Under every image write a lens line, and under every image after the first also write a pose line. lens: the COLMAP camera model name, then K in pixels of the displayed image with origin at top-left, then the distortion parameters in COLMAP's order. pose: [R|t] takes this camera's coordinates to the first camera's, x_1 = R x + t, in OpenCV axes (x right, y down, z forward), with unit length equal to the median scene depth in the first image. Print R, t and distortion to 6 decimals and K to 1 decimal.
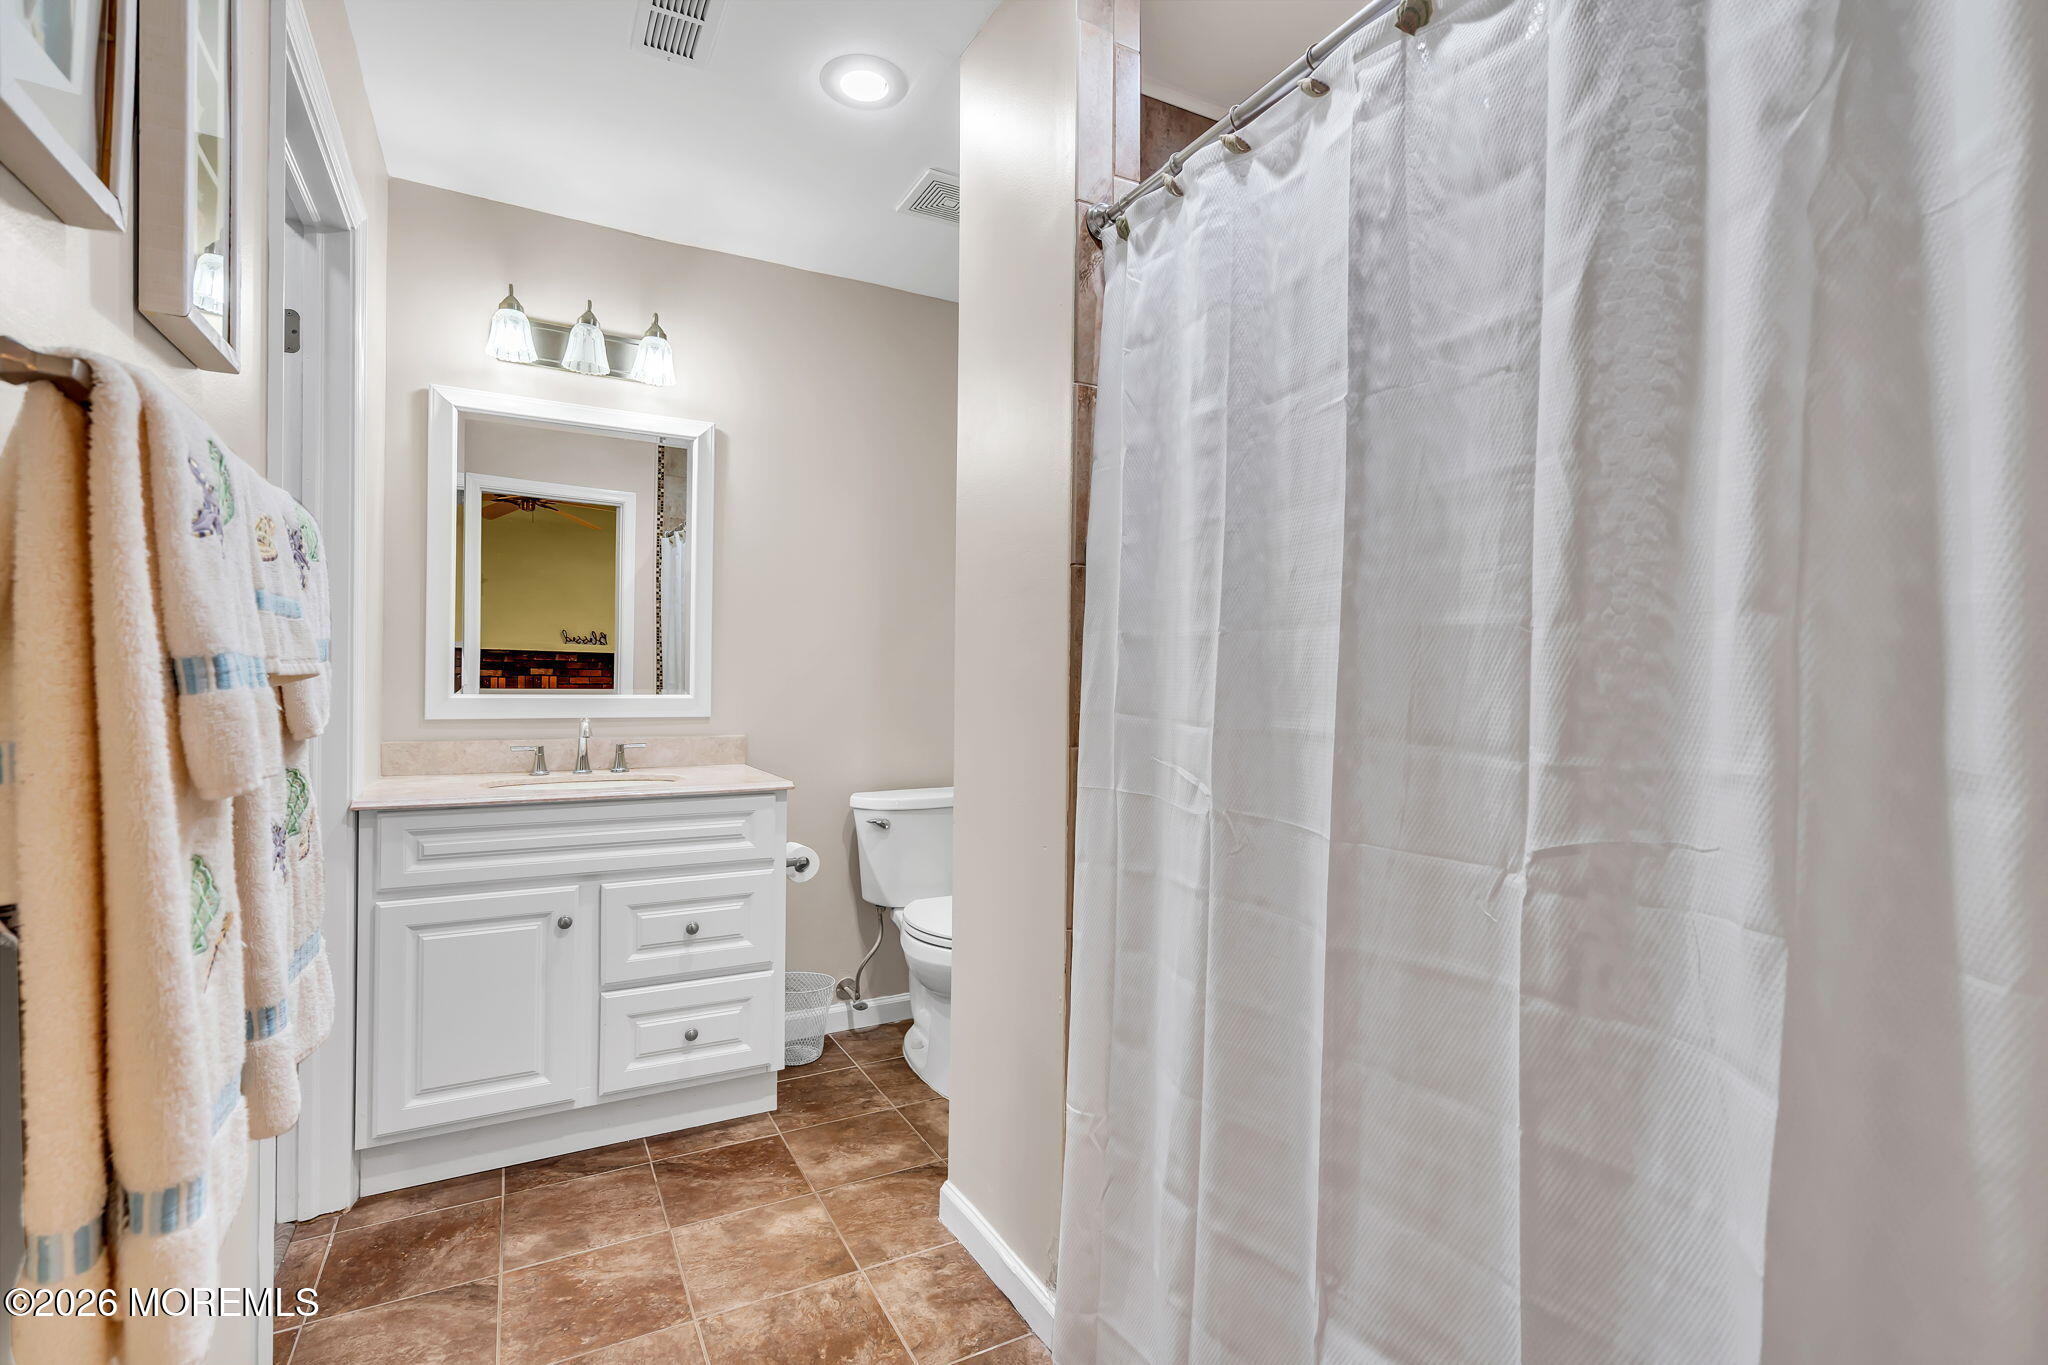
lens RADIAL K [[935.5, 0, 1016.8], [0, 935.5, 685.1], [0, 0, 1]] dist [0.000848, 0.000855]
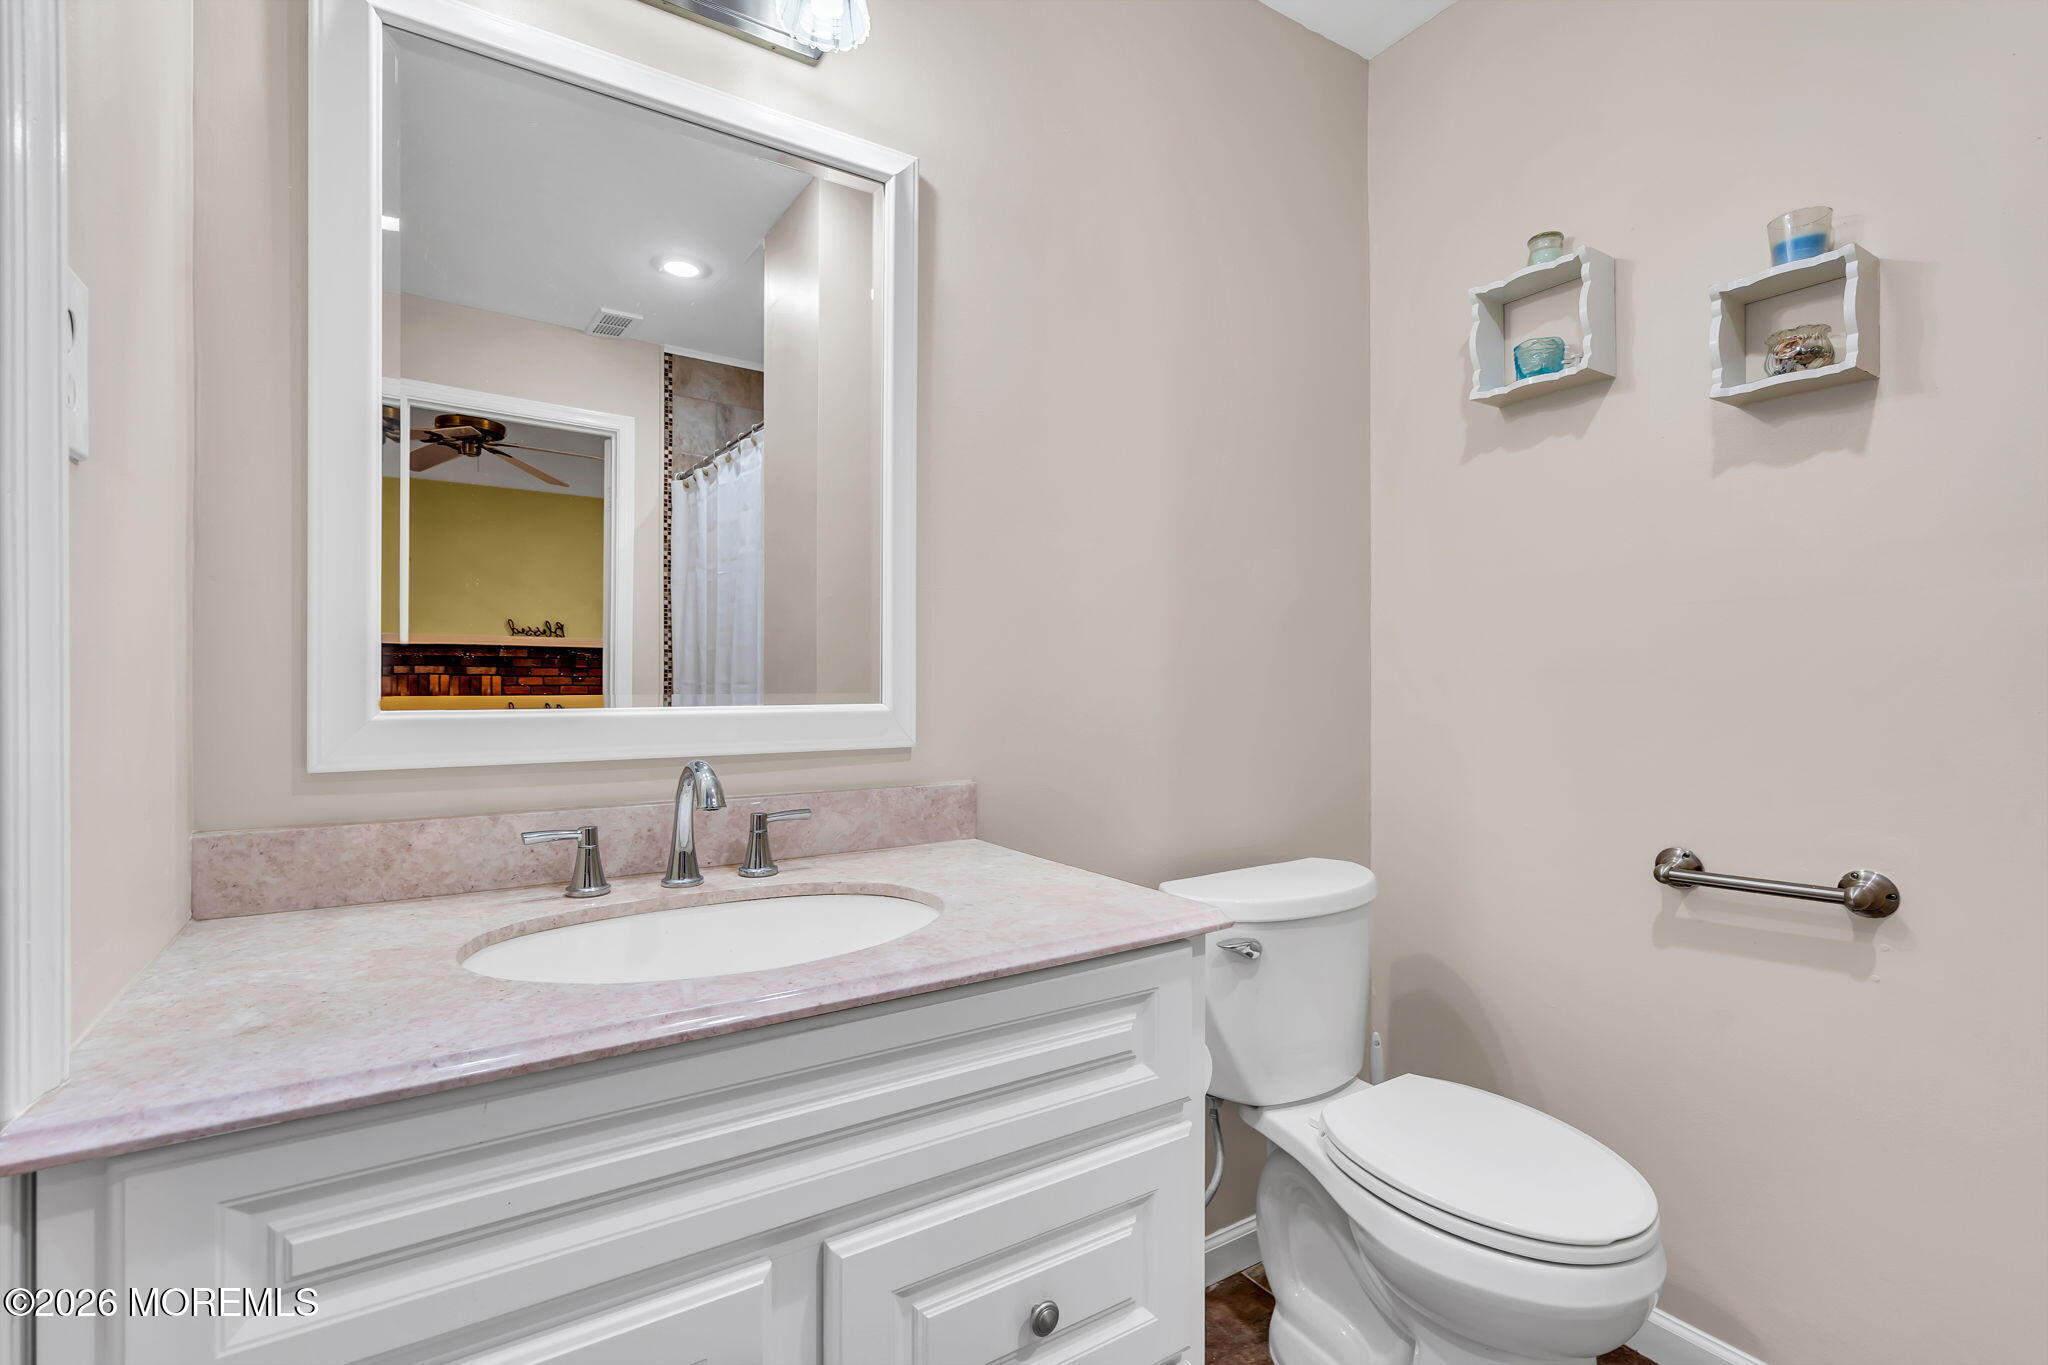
lens RADIAL K [[935.5, 0, 1029.6], [0, 935.5, 684.2], [0, 0, 1]] dist [0.000848, 0.000855]
pose [[0.997104, -0.009122, 0.075498, -0.160593], [0.009005, 0.999958, 0.001885, -0.000137], [-0.075512, -0.001200, 0.997144, 0.261958]]
